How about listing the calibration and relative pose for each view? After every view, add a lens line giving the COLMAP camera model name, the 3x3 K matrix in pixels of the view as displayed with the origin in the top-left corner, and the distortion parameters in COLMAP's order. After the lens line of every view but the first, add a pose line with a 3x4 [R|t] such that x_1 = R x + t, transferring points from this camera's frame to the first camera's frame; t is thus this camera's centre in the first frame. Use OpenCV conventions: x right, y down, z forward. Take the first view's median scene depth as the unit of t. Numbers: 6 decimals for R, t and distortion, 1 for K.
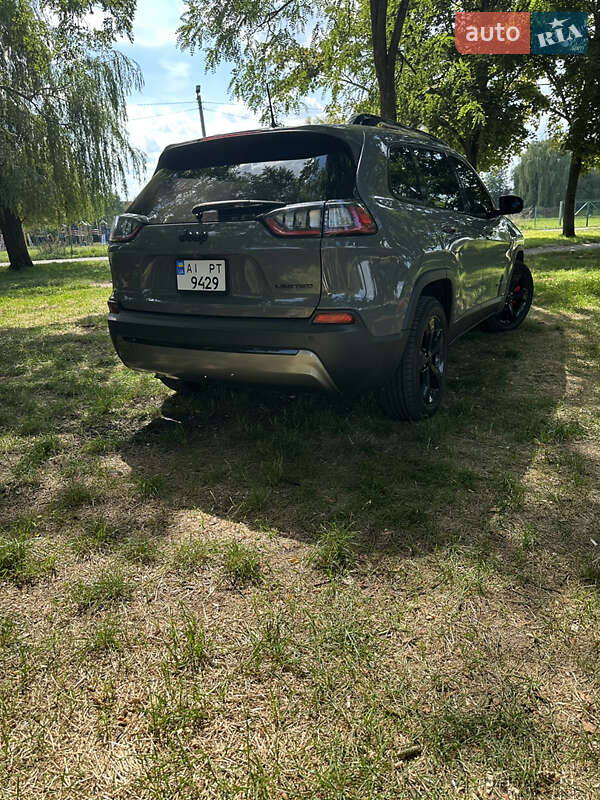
lens RADIAL K [[563.4, 0, 300.8], [0, 563.4, 404.6], [0, 0, 1]] dist [0.050977, -0.062892]
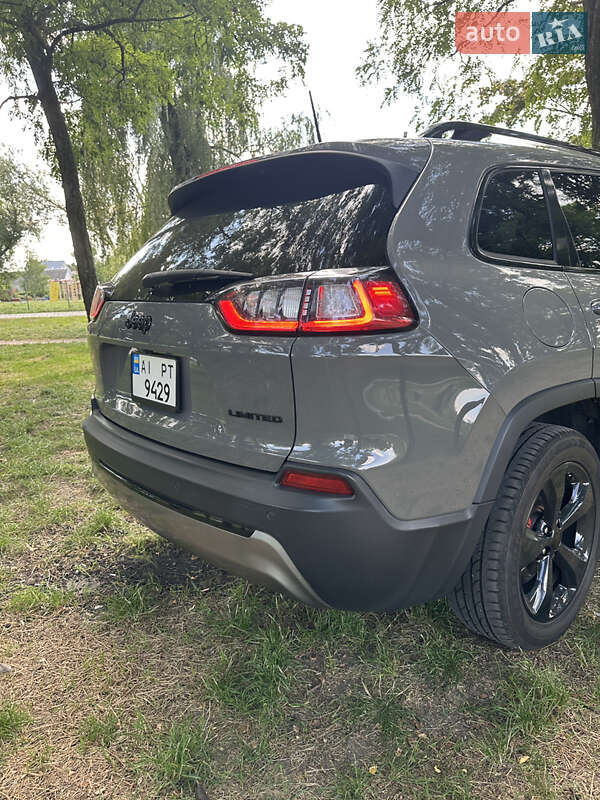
lens RADIAL K [[566.8, 0, 300.0], [0, 566.8, 400.0], [0, 0, 1]] dist [0.070561, -0.102376]
pose [[0.939207, 0.071968, -0.335725, 0.198419], [-0.097432, 0.993455, -0.059610, -0.176955], [0.329238, 0.088697, 0.940072, 0.430503]]
